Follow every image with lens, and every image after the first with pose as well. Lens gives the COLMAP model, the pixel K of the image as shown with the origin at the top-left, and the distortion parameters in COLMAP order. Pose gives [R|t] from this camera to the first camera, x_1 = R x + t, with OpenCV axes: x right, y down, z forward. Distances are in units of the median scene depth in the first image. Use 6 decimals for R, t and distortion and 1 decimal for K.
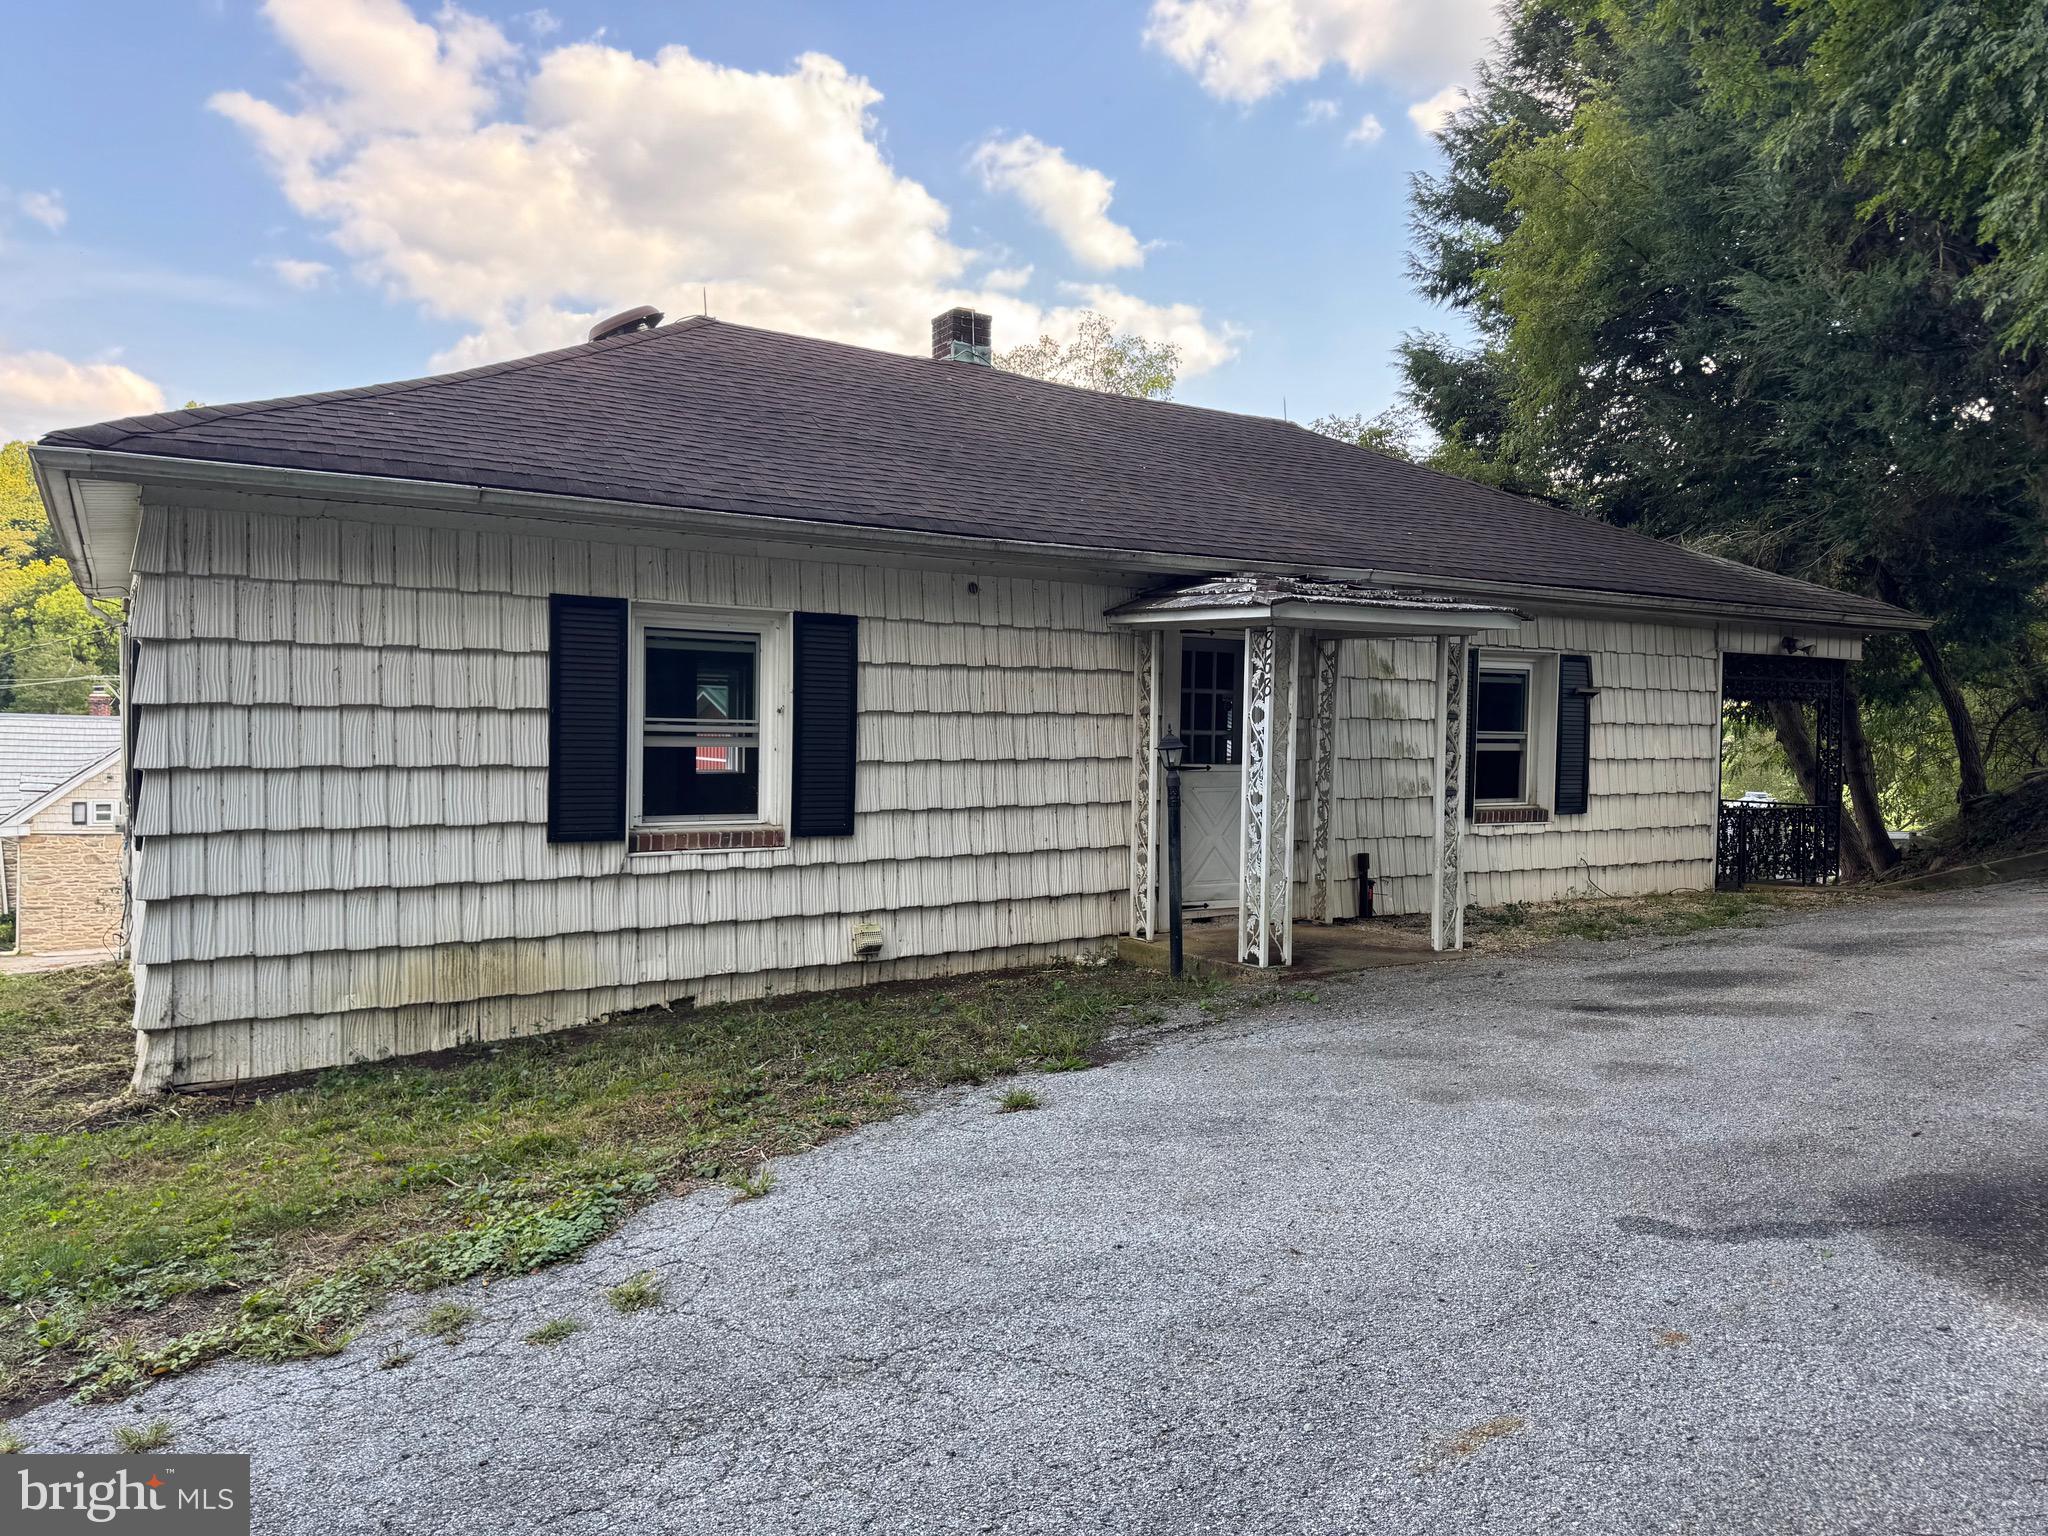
lens RADIAL K [[1437.4, 0, 1024.0], [0, 1437.4, 768.0], [0, 0, 1]] dist [0.002662, 0.000020]
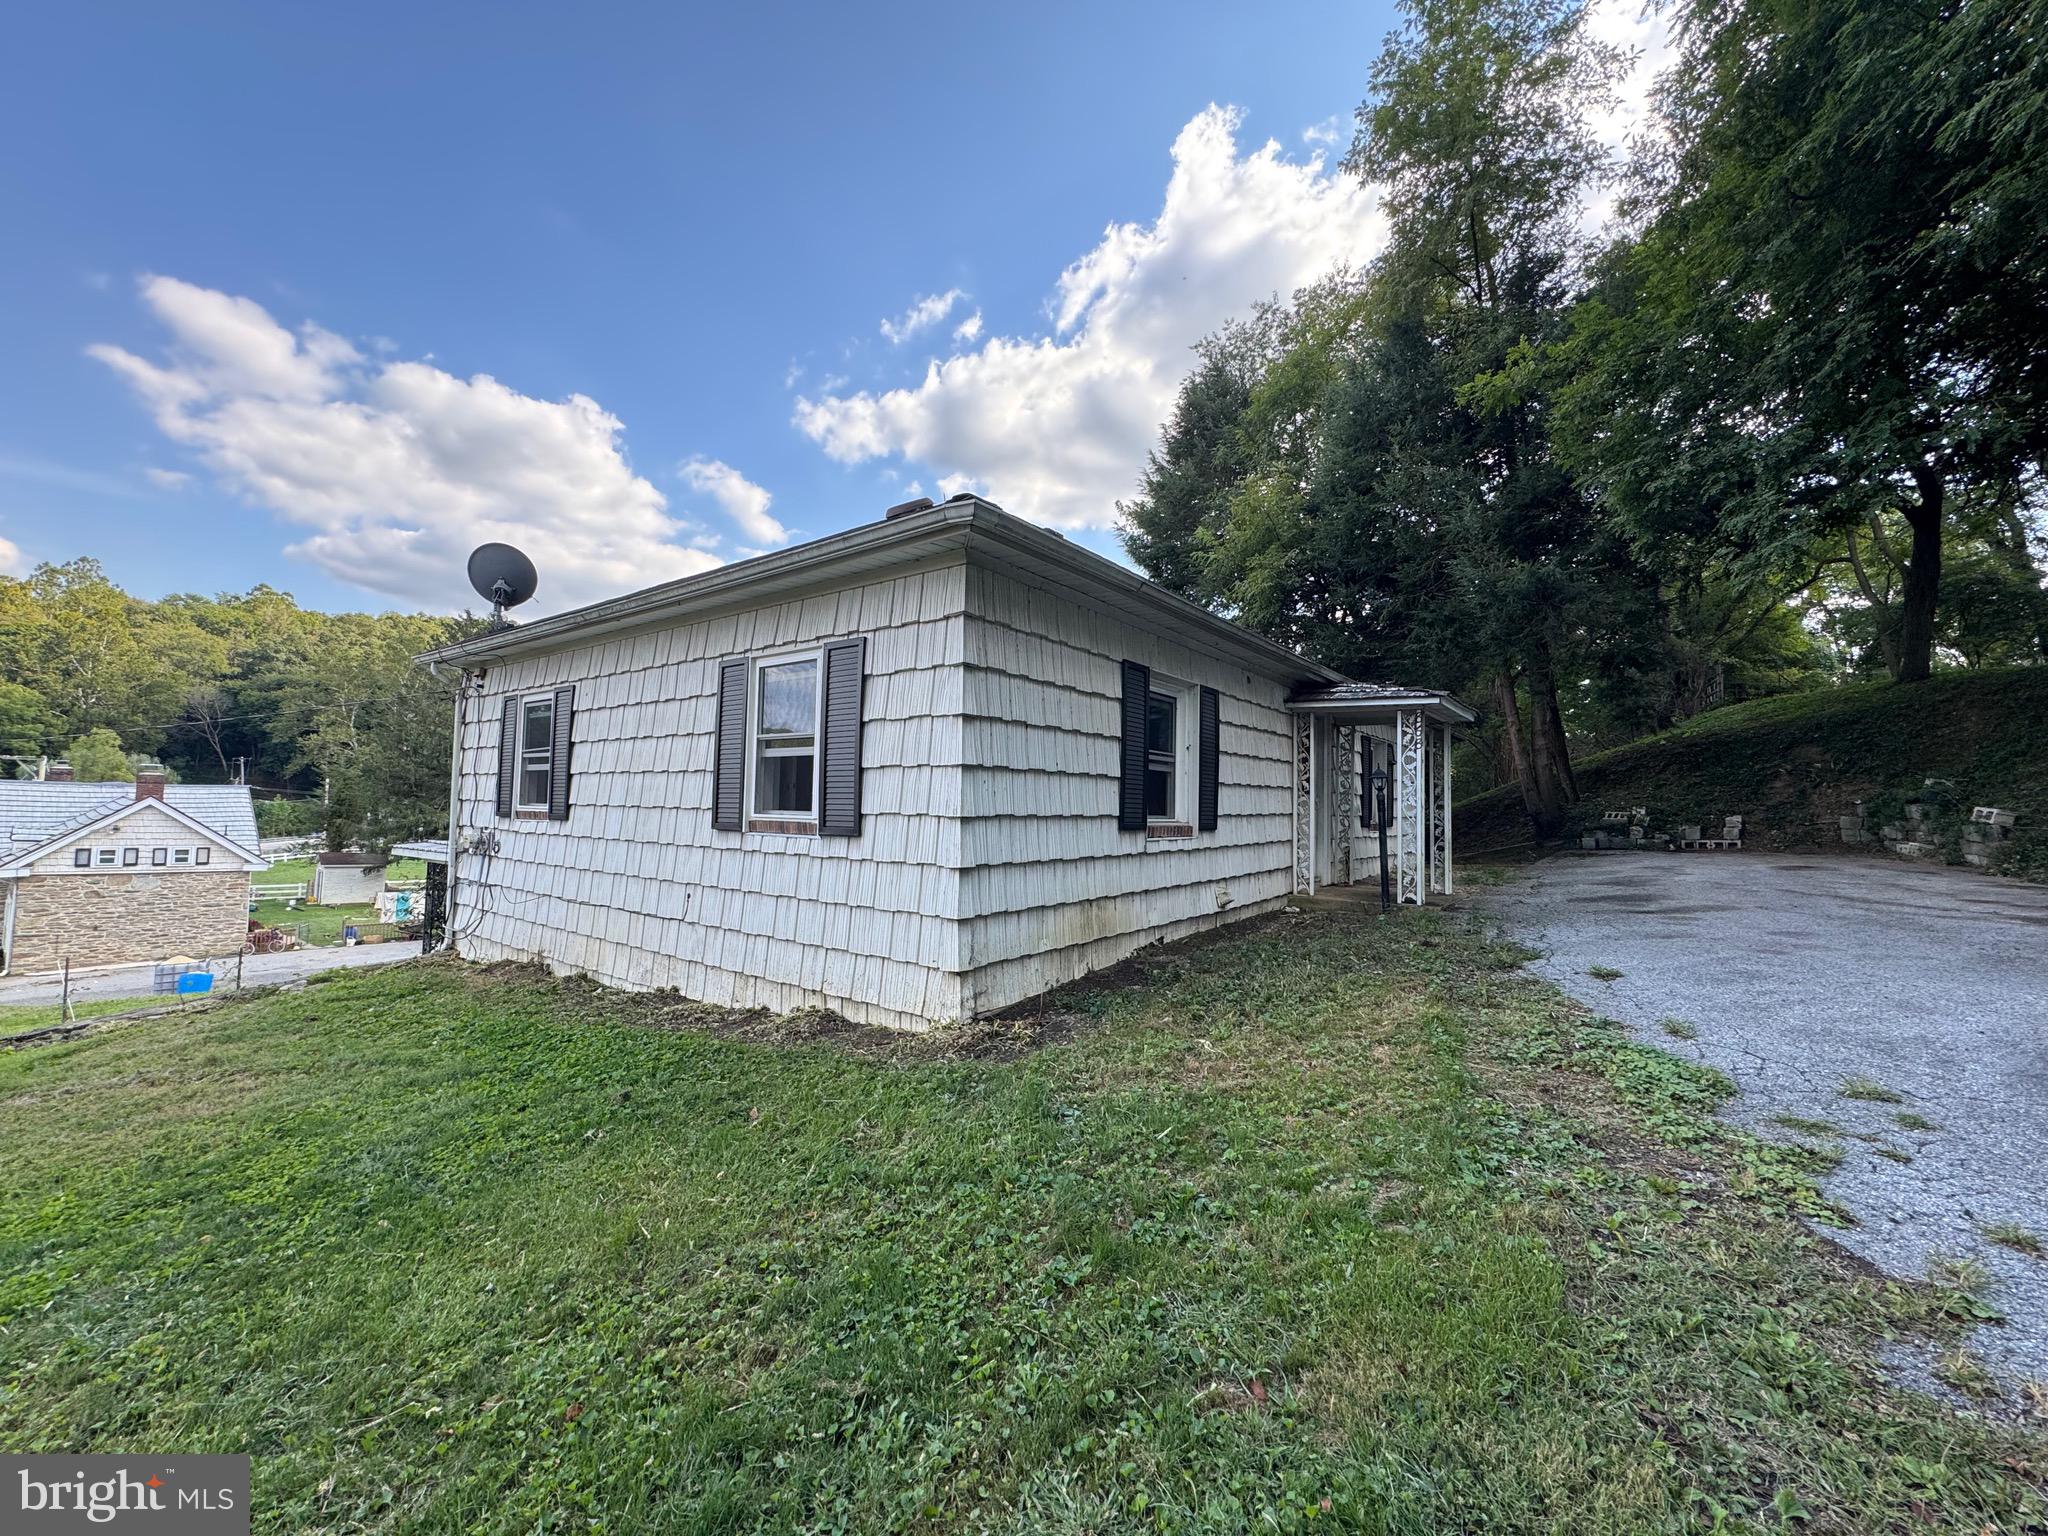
lens RADIAL K [[824.9, 0, 1024.0], [0, 824.9, 768.0], [0, 0, 1]] dist [0.000627, 0.000109]
pose [[0.942185, 0.020299, 0.334477, -0.676030], [0.004189, 0.997372, -0.072329, 0.047673], [-0.335066, 0.069548, 0.939624, 0.240387]]
